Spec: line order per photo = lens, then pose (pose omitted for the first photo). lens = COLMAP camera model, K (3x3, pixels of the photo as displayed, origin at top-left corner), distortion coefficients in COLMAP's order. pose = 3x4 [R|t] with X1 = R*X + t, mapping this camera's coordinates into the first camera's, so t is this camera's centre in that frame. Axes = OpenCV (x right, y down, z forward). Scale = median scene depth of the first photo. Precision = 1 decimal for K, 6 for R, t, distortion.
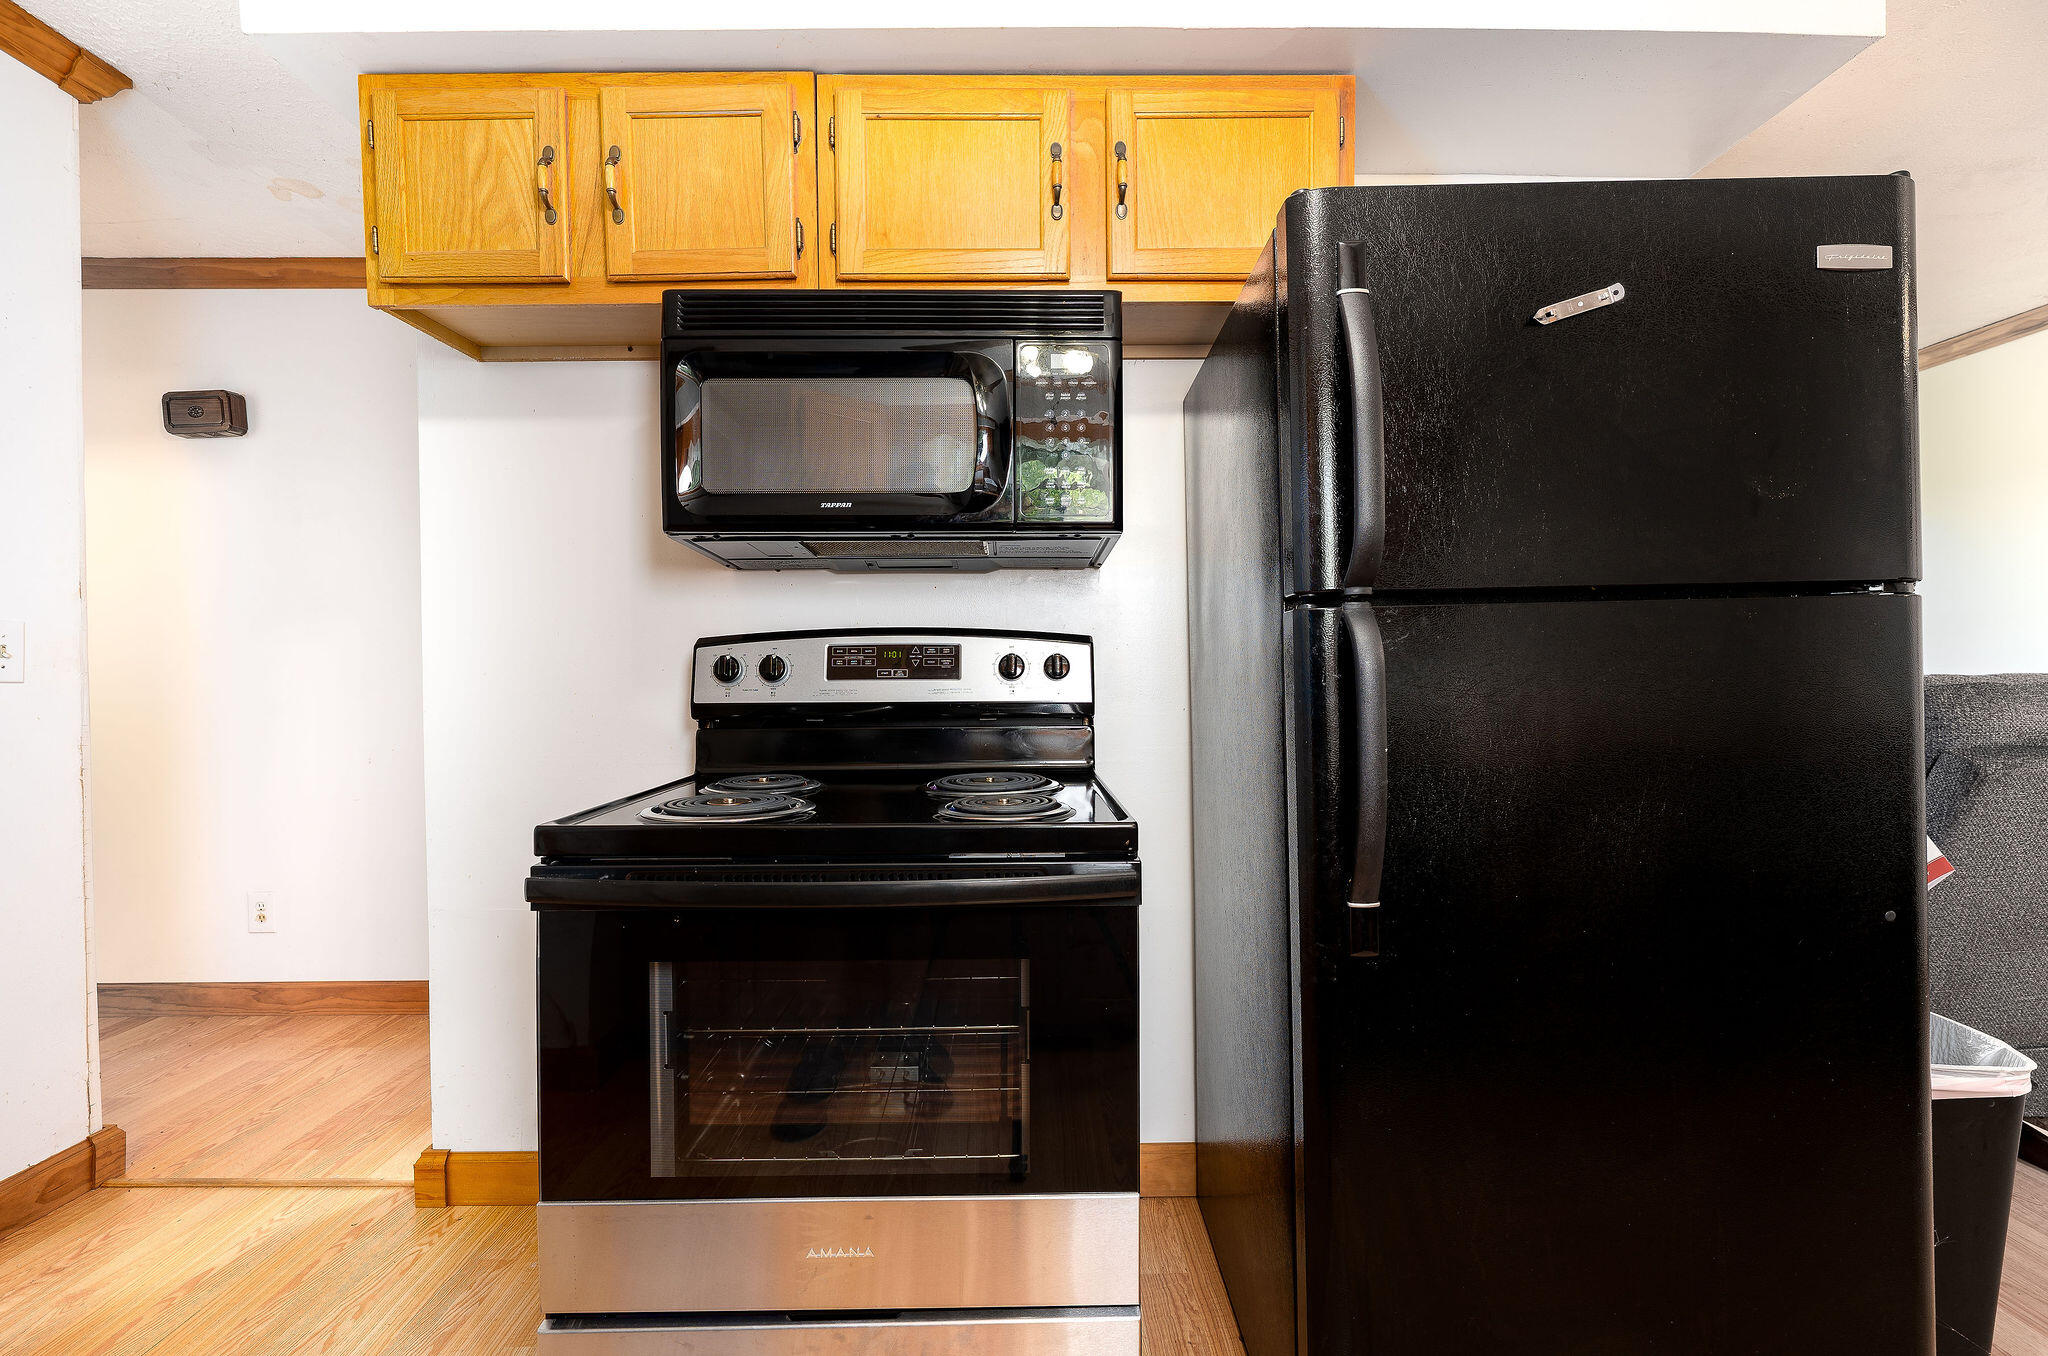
lens RADIAL K [[875.6, 0, 1024.0], [0, 875.6, 678.0], [0, 0, 1]] dist [-0.001163, -0.000250]
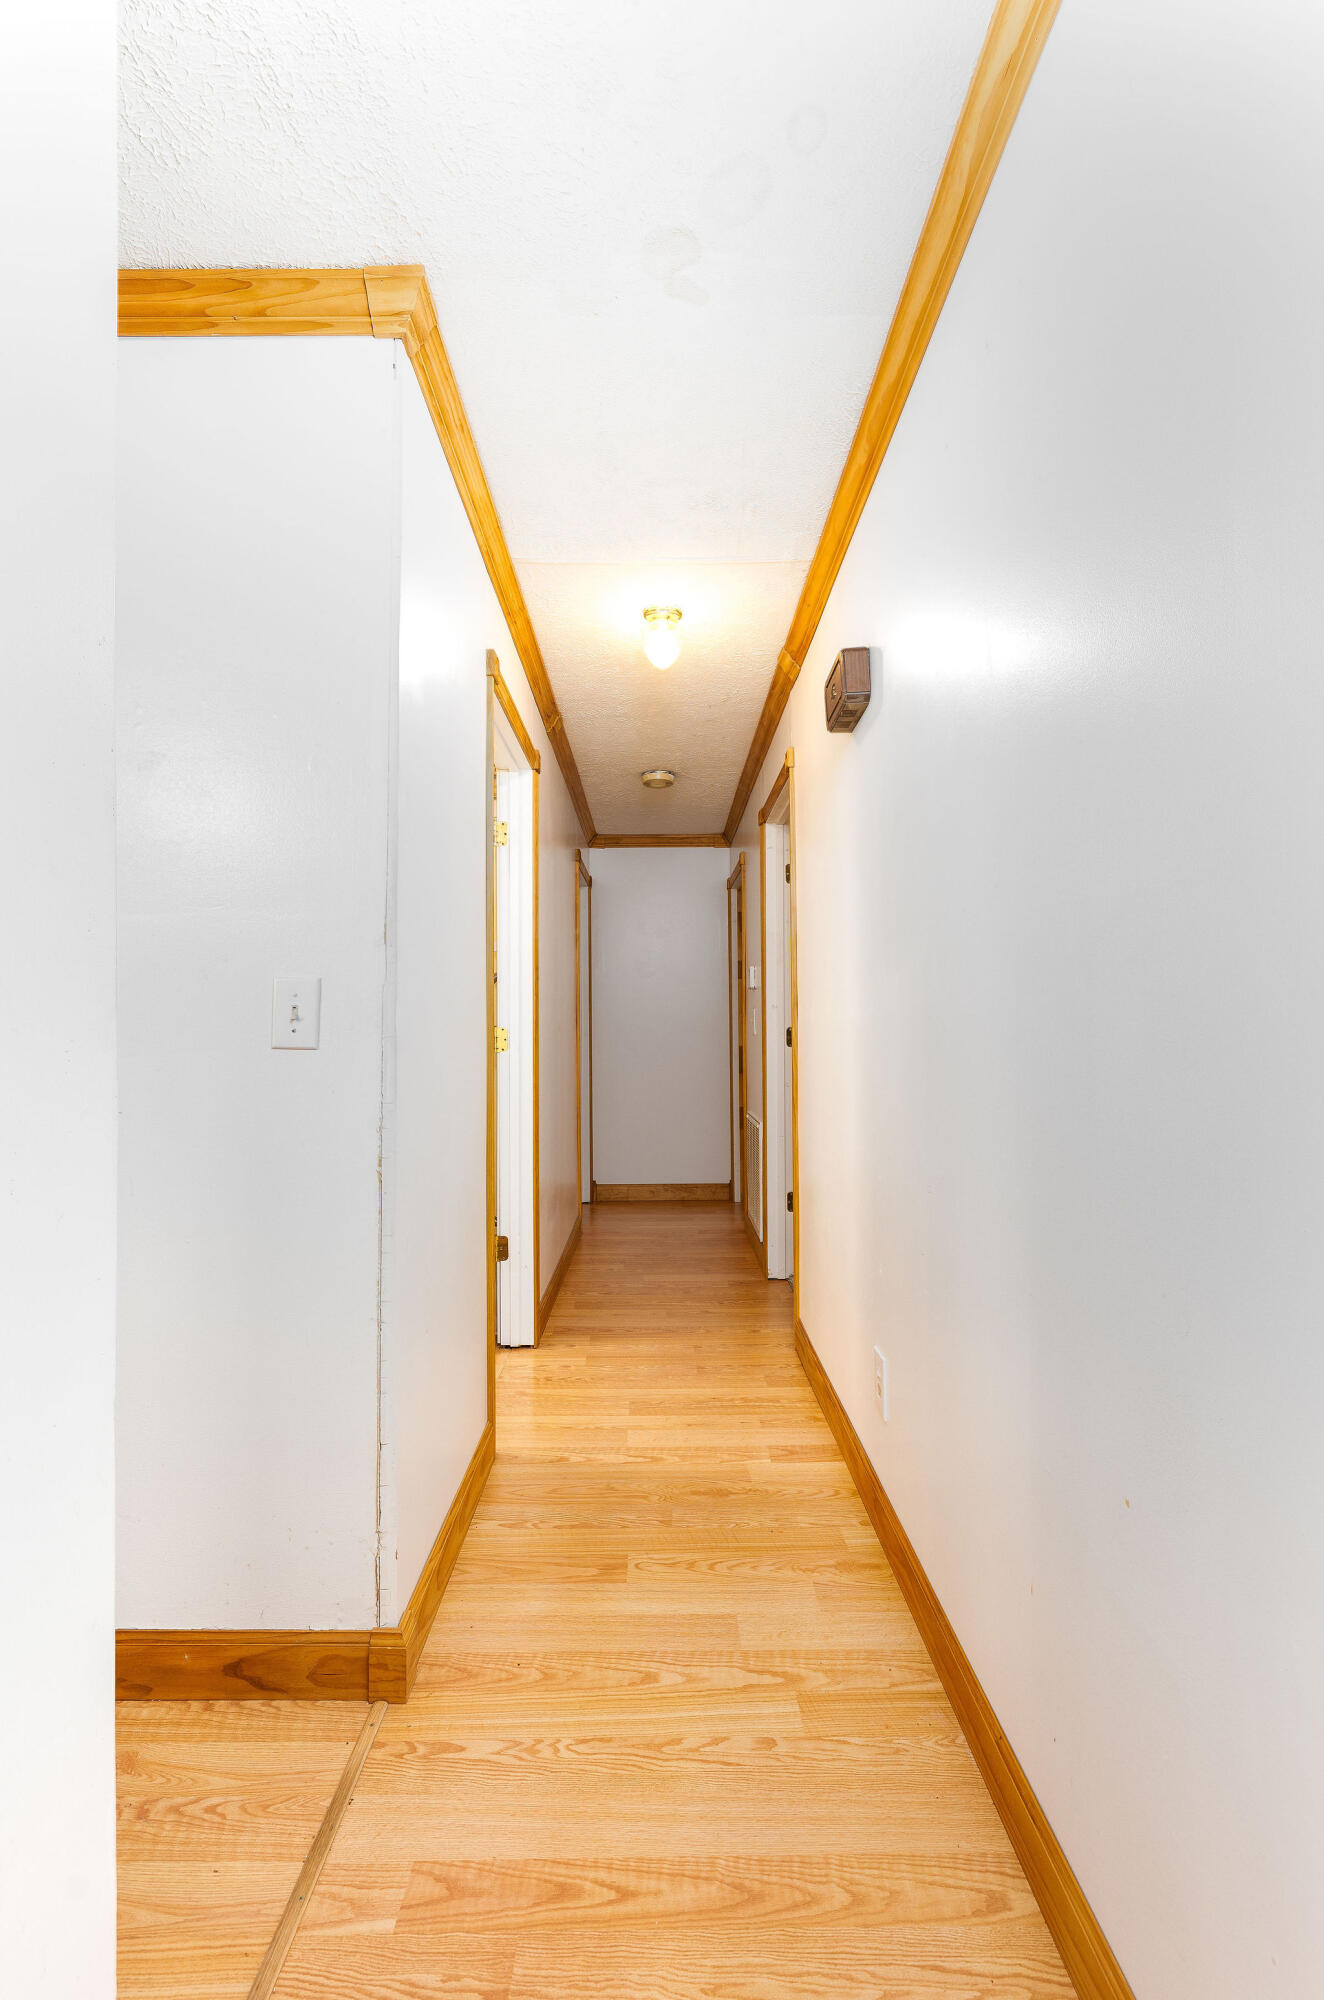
lens RADIAL K [[855.1, 0, 665.4], [0, 855.1, 1010.2], [0, 0, 1]] dist [-0.001163, -0.000250]
pose [[0.000325, -0.018744, -0.999824, -0.258525], [-0.006386, 0.999804, -0.018746, -0.015630], [0.999980, 0.006391, 0.000205, 1.111301]]
